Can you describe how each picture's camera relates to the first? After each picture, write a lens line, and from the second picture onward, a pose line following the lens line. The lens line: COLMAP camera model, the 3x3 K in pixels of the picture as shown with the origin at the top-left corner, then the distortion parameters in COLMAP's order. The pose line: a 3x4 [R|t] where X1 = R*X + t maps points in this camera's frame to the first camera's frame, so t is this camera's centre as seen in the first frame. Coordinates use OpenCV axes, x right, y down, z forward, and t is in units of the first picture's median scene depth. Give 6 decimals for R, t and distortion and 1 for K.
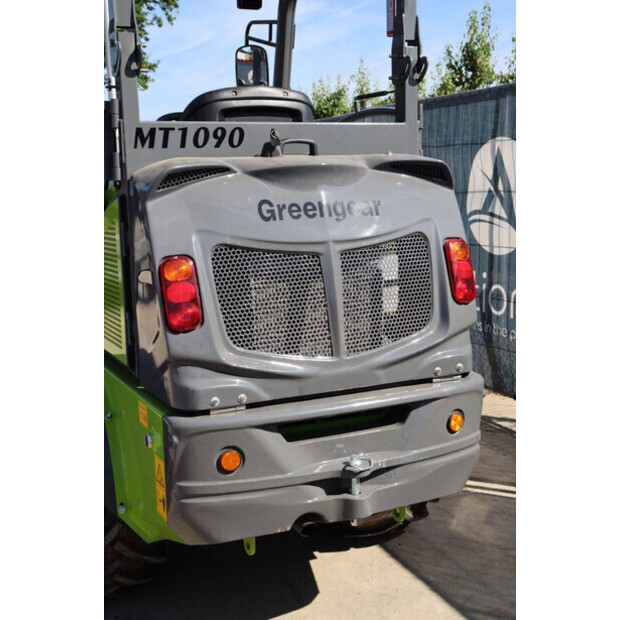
lens RADIAL K [[907.5, 0, 302.3], [0, 907.5, 307.3], [0, 0, 1]] dist [0.083996, 0.044533]
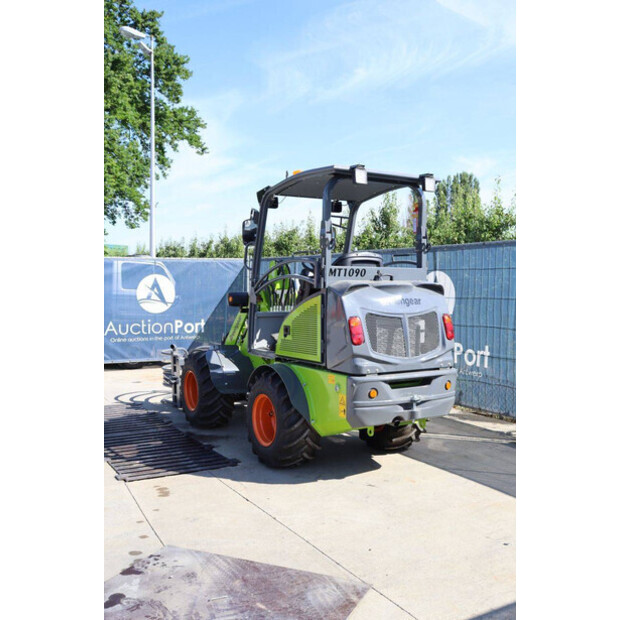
lens RADIAL K [[627.8, 0, 318.6], [0, 627.8, 296.4], [0, 0, 1]] dist [-0.102122, 0.159368]
pose [[0.995040, 0.028288, 0.095365, -0.372254], [-0.016233, 0.992037, -0.124900, 0.103708], [-0.098138, 0.122733, 0.987576, -0.737016]]
